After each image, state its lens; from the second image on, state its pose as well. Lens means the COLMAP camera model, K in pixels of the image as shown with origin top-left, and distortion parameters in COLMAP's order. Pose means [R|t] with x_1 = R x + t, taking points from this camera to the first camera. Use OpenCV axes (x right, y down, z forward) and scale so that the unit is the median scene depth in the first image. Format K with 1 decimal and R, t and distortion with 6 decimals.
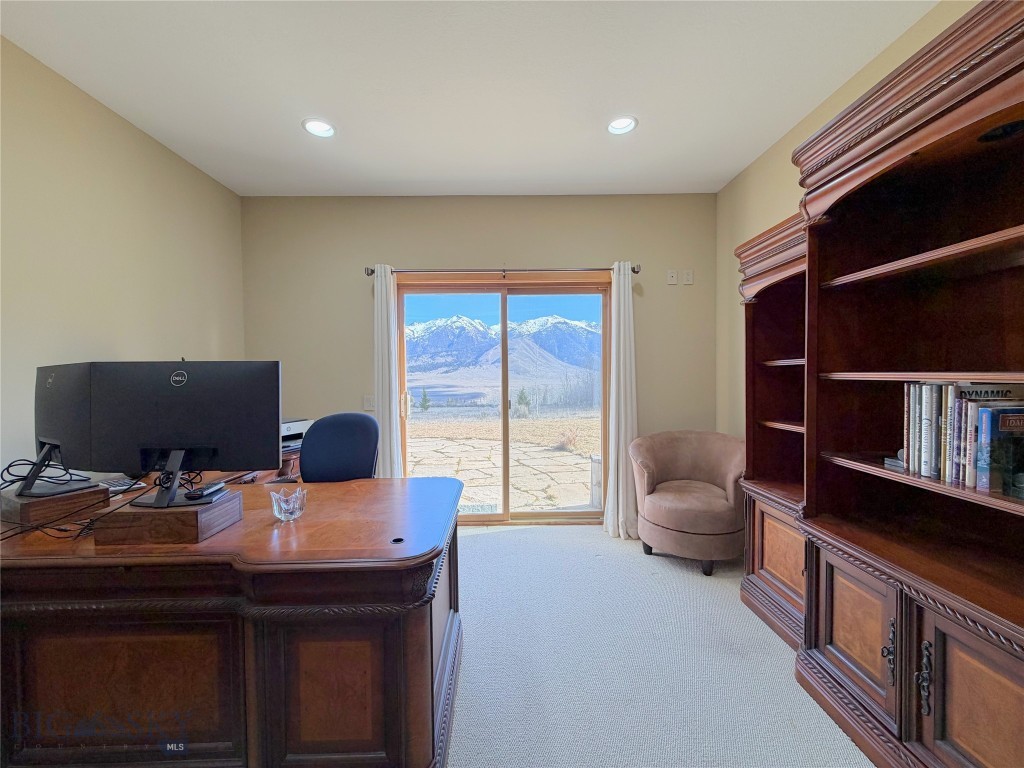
lens RADIAL K [[409.1, 0, 507.5], [0, 409.1, 384.0], [0, 0, 1]] dist [-0.000304, 0.000126]
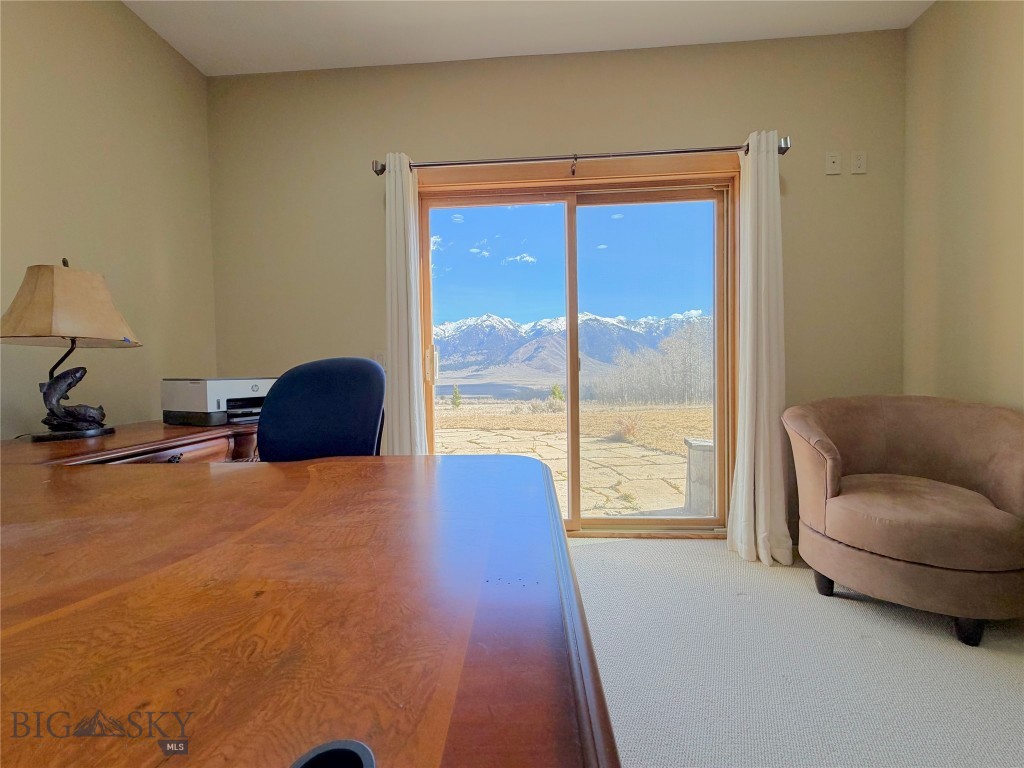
lens RADIAL K [[409.1, 0, 507.8], [0, 409.1, 384.7], [0, 0, 1]] dist [-0.000304, 0.000126]
pose [[0.997306, -0.005668, -0.073137, -0.103703], [0.006103, 0.999965, 0.005724, 0.127851], [0.073102, -0.006155, 0.997305, 0.469448]]
